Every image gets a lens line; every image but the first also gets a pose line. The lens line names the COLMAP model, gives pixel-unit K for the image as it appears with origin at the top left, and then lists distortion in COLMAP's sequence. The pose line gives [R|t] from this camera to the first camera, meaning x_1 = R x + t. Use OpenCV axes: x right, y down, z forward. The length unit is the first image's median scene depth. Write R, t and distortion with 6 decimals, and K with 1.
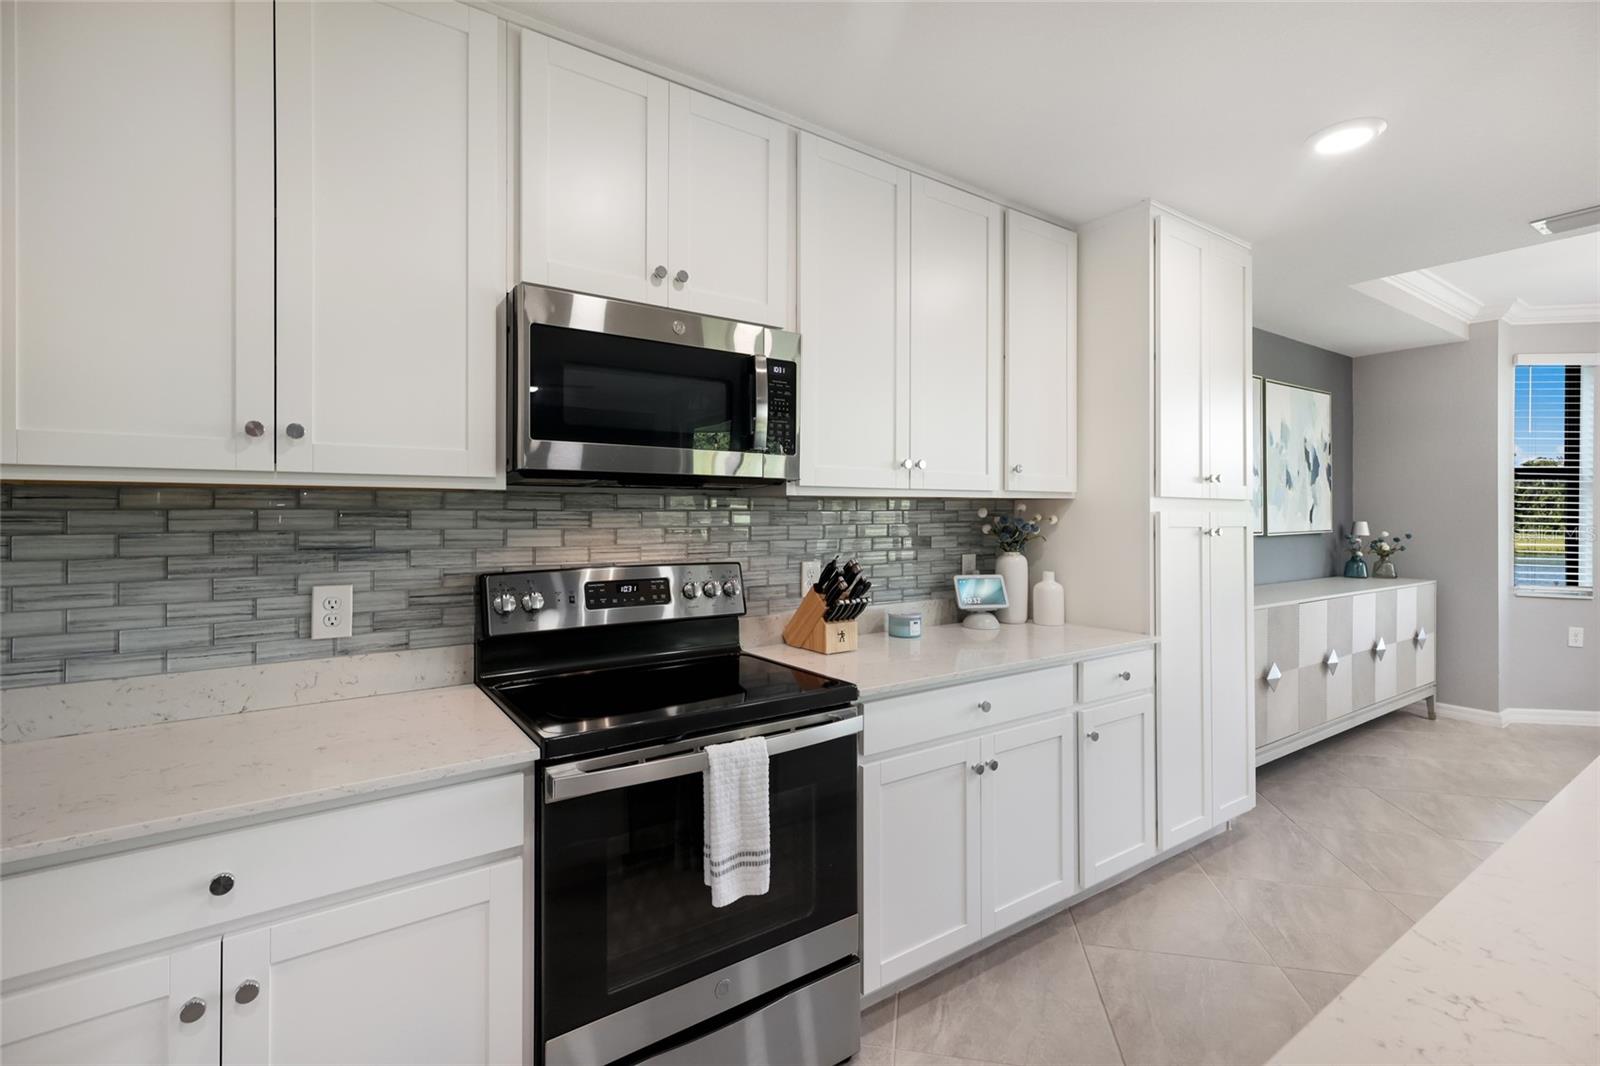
lens RADIAL K [[713.6, 0, 799.2], [0, 713.6, 508.0], [0, 0, 1]] dist [0.001703, 0.000103]
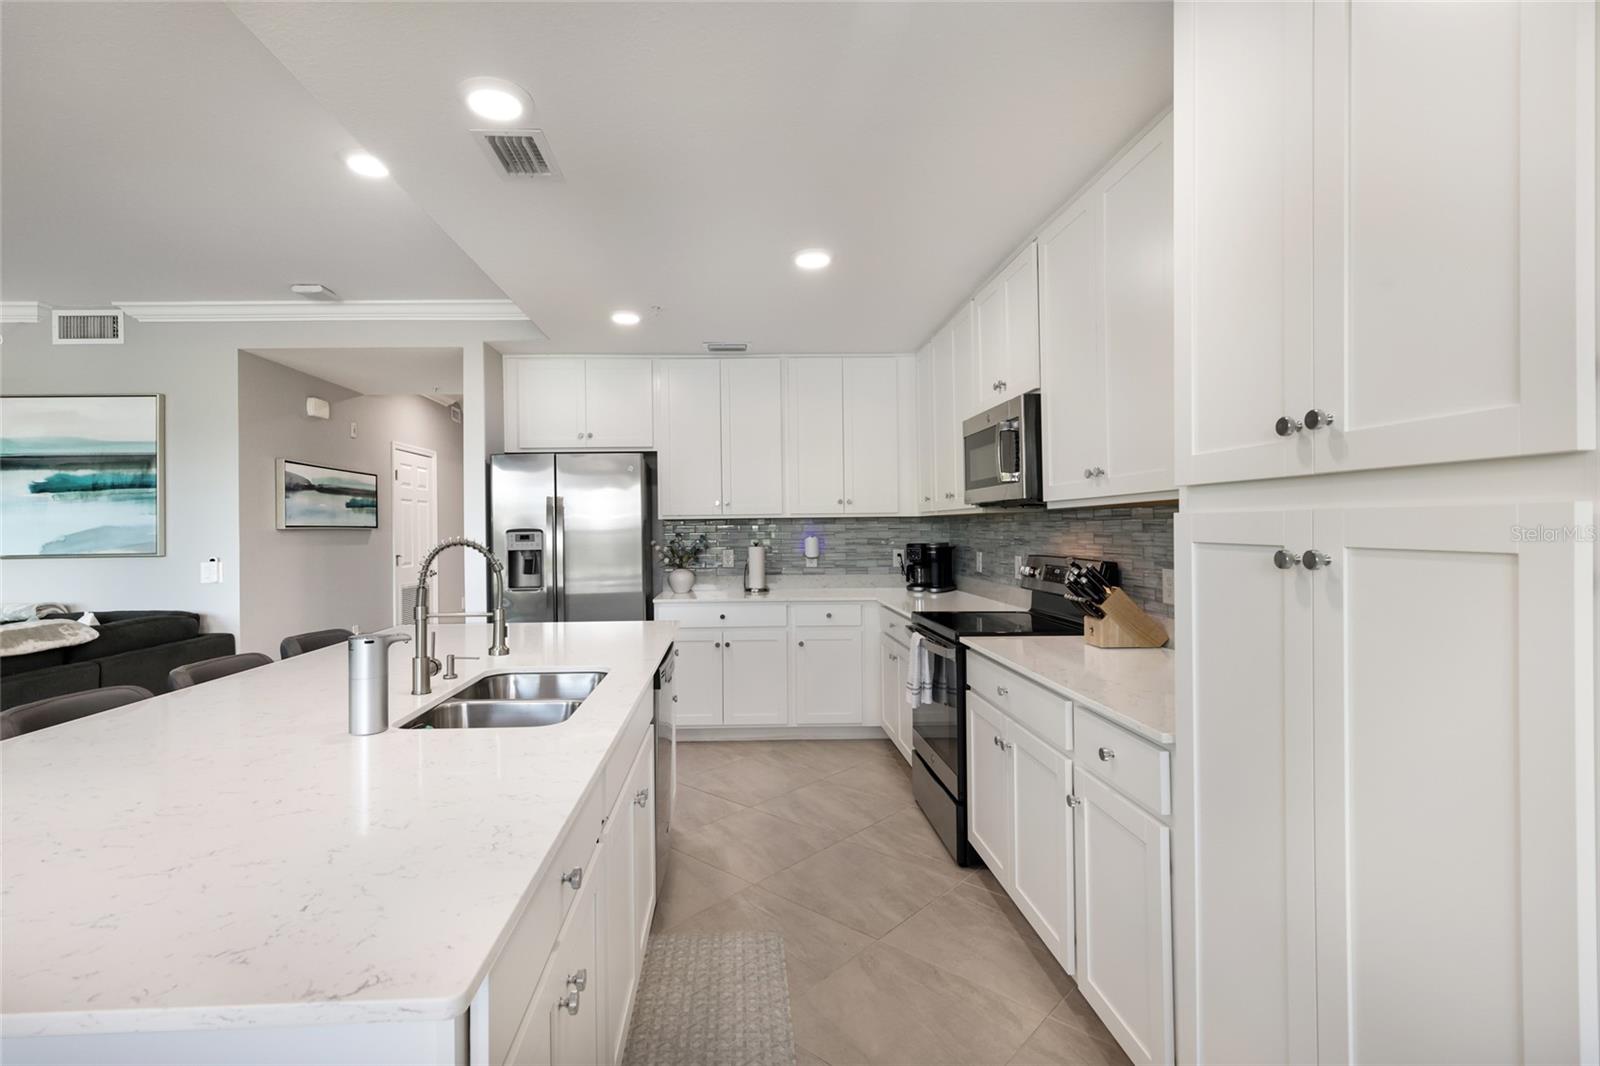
lens RADIAL K [[755.9, 0, 750.1], [0, 755.9, 528.0], [0, 0, 1]] dist [0.000892, -0.000026]
pose [[-0.555076, 0.004469, -0.831788, 1.505993], [0.017377, 0.999830, -0.006224, 0.017474], [0.831618, -0.017909, -0.555059, 1.354843]]
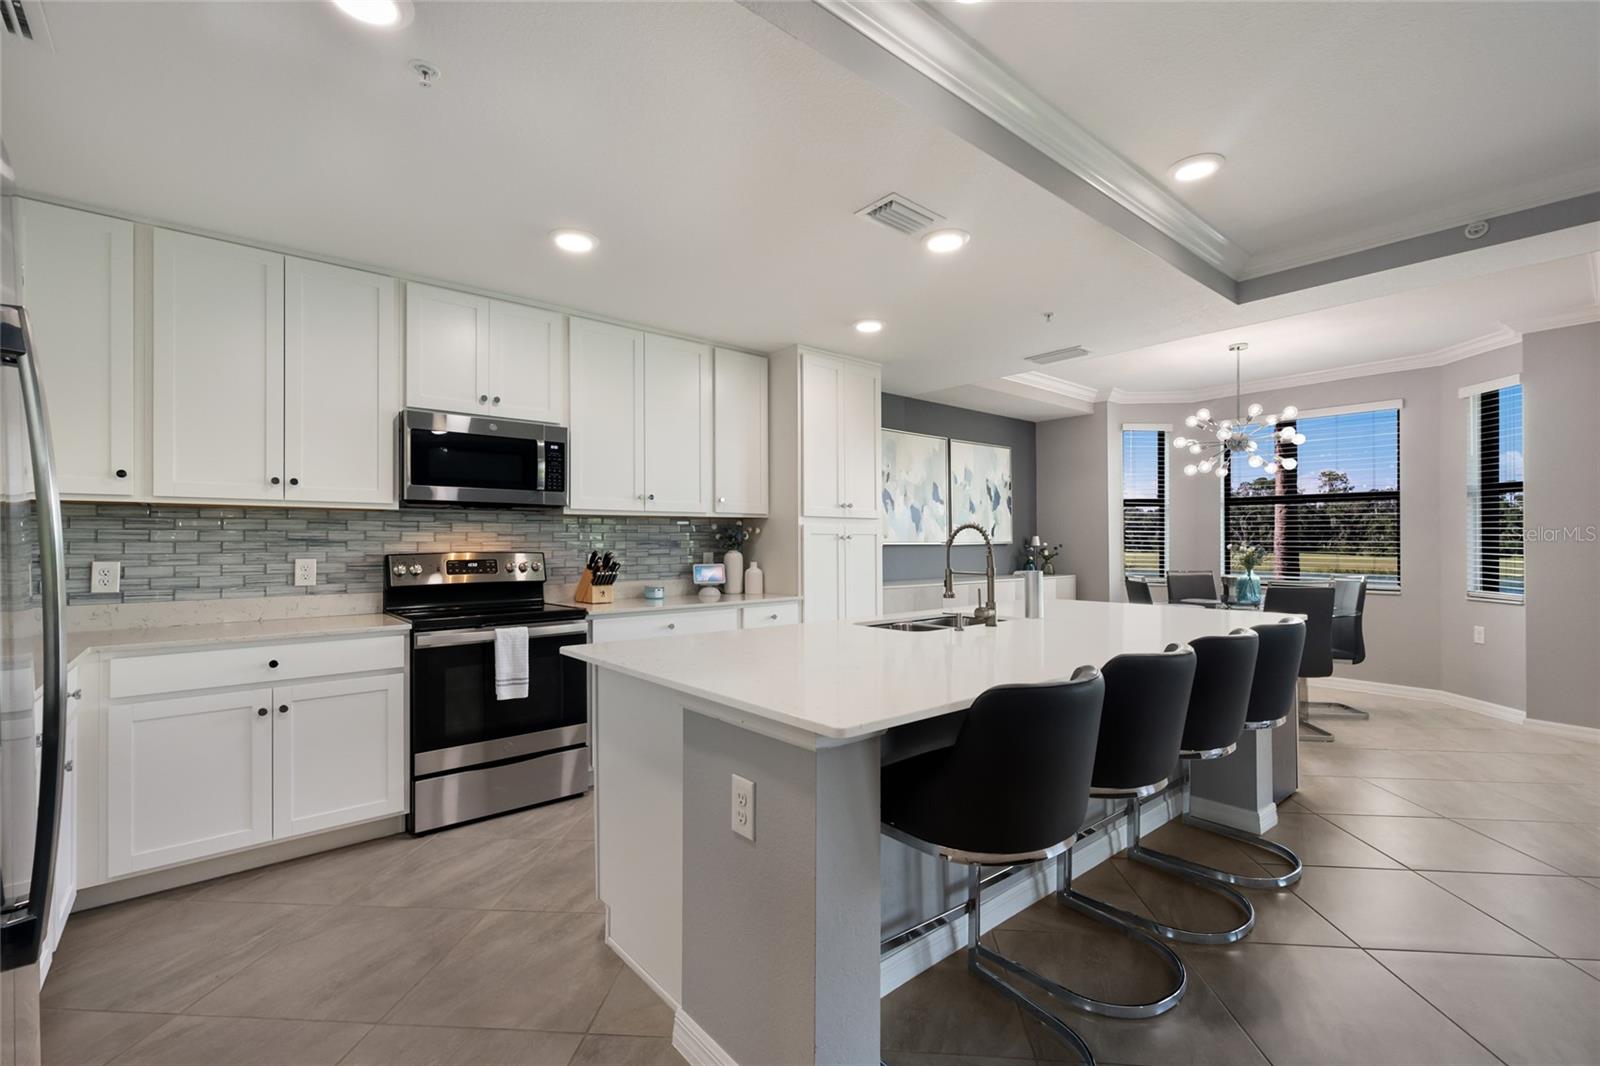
lens RADIAL K [[699.4, 0, 800.0], [0, 699.4, 533.0], [0, 0, 1]] dist [0.007310, 0.000291]
pose [[0.995195, -0.002254, 0.097886, 0.420421], [0.002736, 0.999985, -0.004785, 0.042721], [-0.097874, 0.005030, 0.995186, -0.869687]]
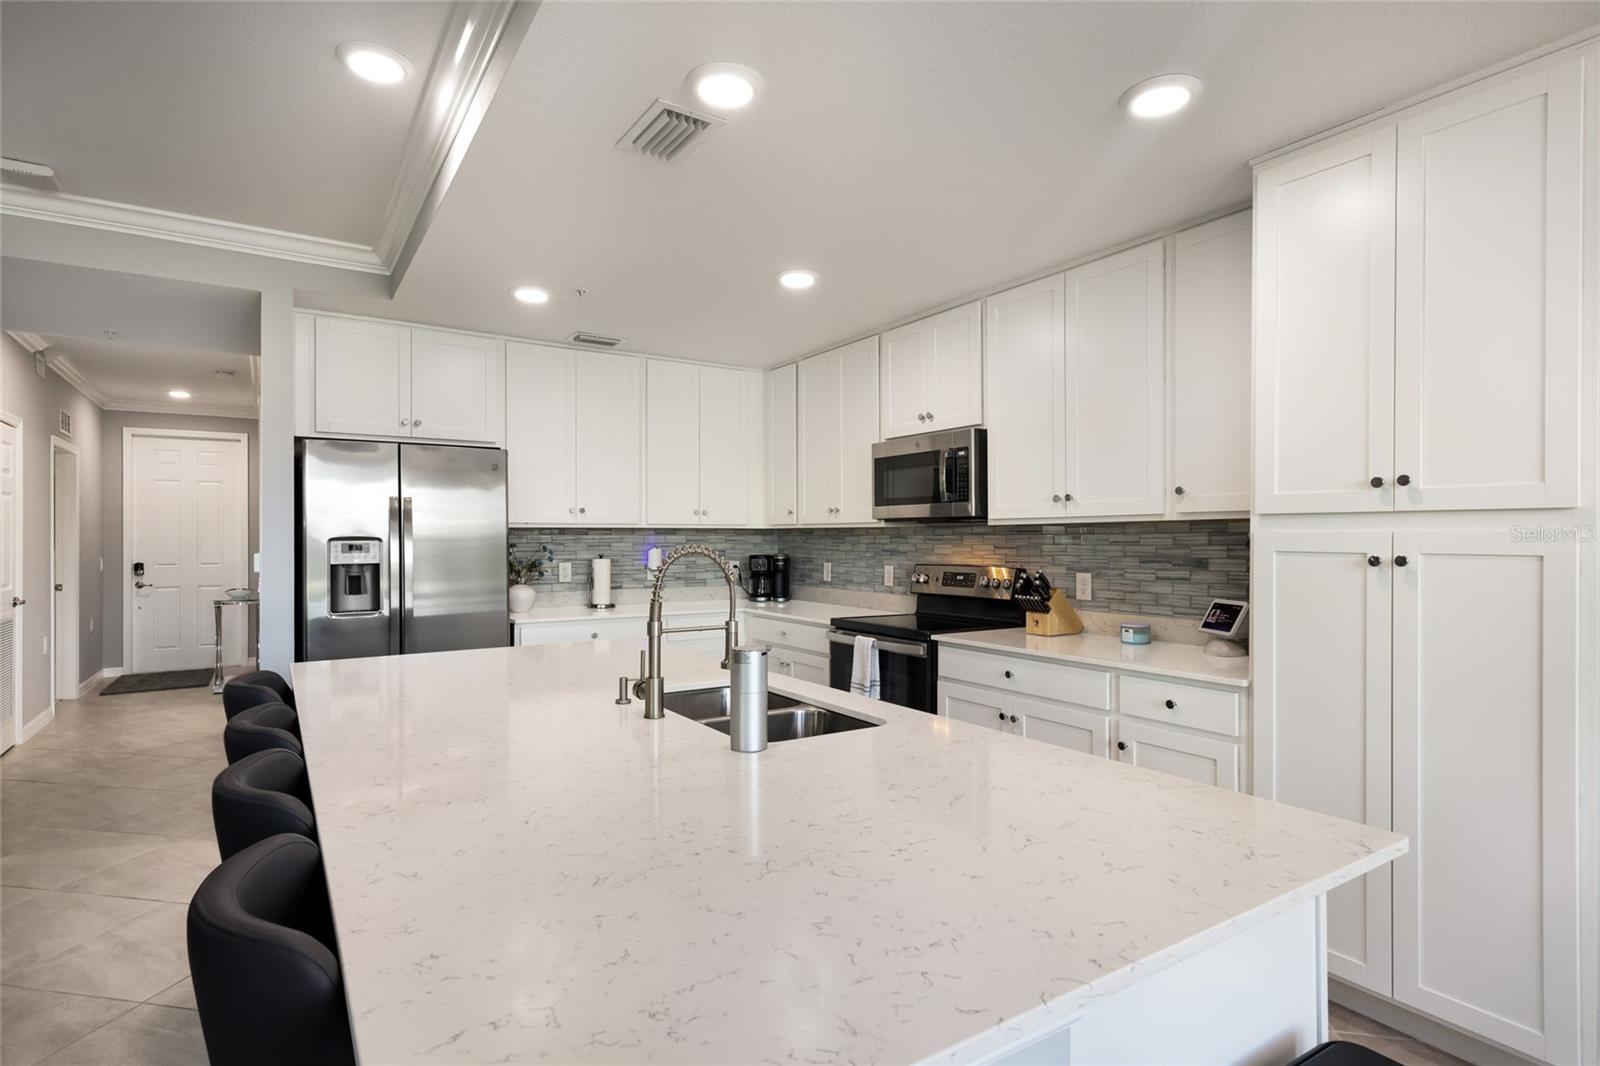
lens RADIAL K [[819.8, 0, 800.9], [0, 819.8, 540.4], [0, 0, 1]] dist [0.010975, -0.000450]
pose [[-0.032753, 0.002132, -0.999461, 1.895922], [0.009457, 0.999954, 0.001823, 0.009524], [0.999419, -0.009392, -0.032771, 0.653420]]
